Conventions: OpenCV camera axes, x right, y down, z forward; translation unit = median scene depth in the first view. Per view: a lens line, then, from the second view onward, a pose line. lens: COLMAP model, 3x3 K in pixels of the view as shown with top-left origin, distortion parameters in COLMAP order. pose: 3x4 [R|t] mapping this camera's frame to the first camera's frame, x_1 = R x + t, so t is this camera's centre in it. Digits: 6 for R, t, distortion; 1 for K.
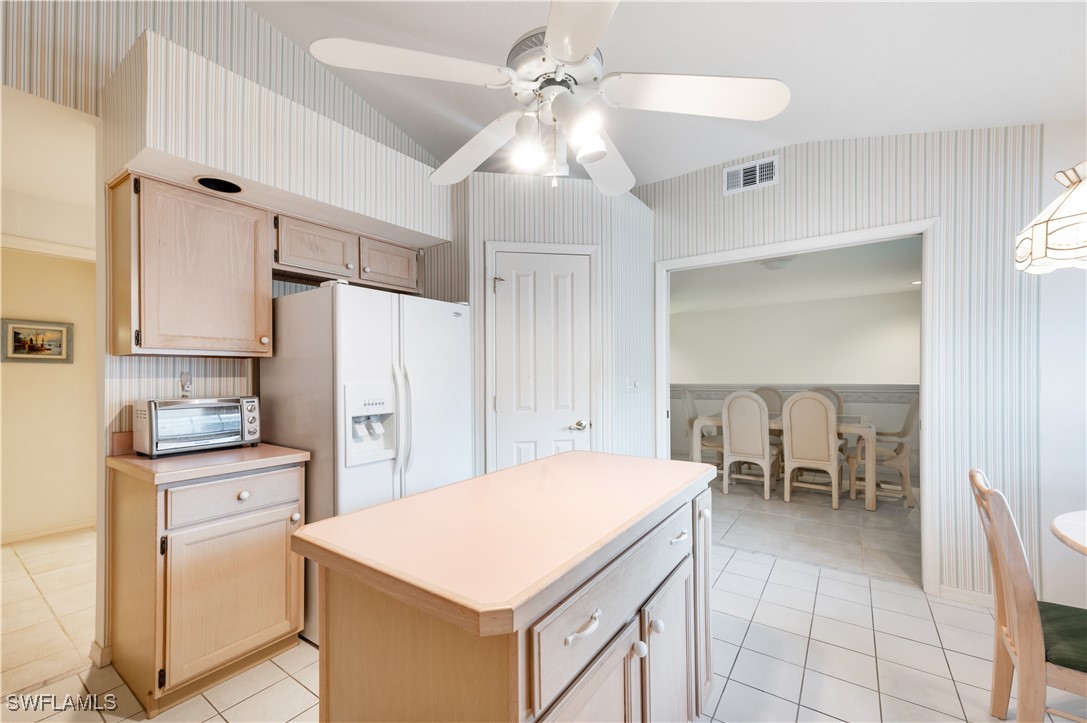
lens RADIAL K [[440.2, 0, 543.0], [0, 440.2, 382.2], [0, 0, 1]] dist [-0.000210, -0.000017]
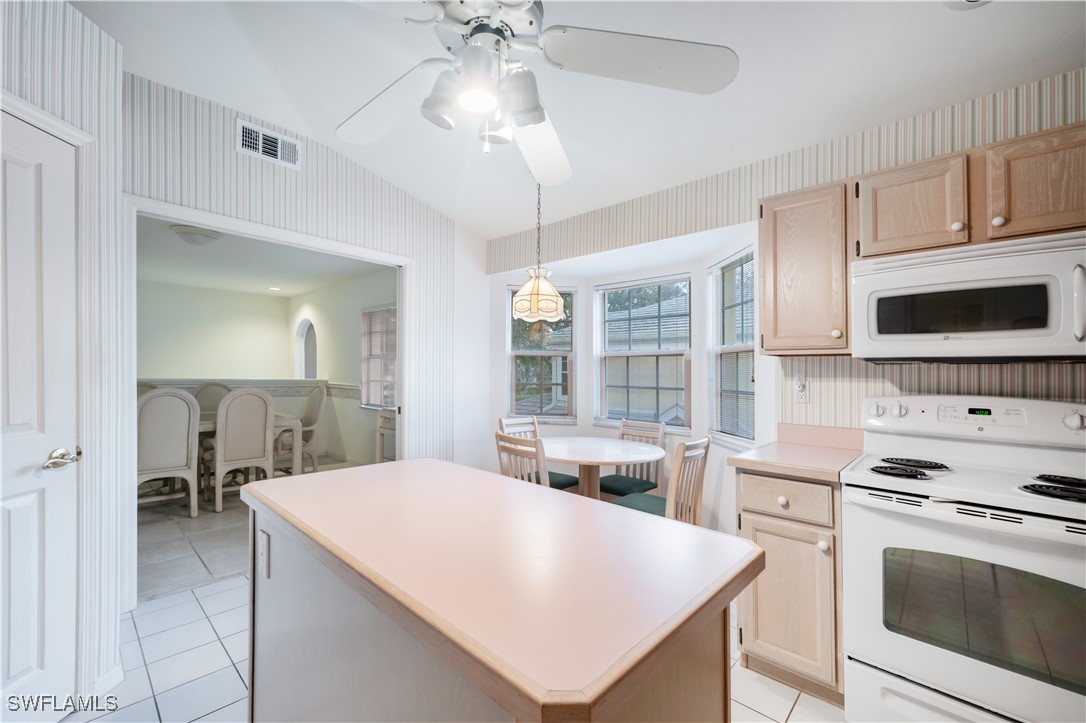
lens RADIAL K [[449.2, 0, 540.7], [0, 449.2, 376.7], [0, 0, 1]] dist [0.000880, 0.000064]
pose [[0.143587, 0.004342, 0.989628, -0.251186], [-0.006726, 0.999972, -0.003412, -0.001585], [-0.989615, -0.006167, 0.143613, 0.233718]]
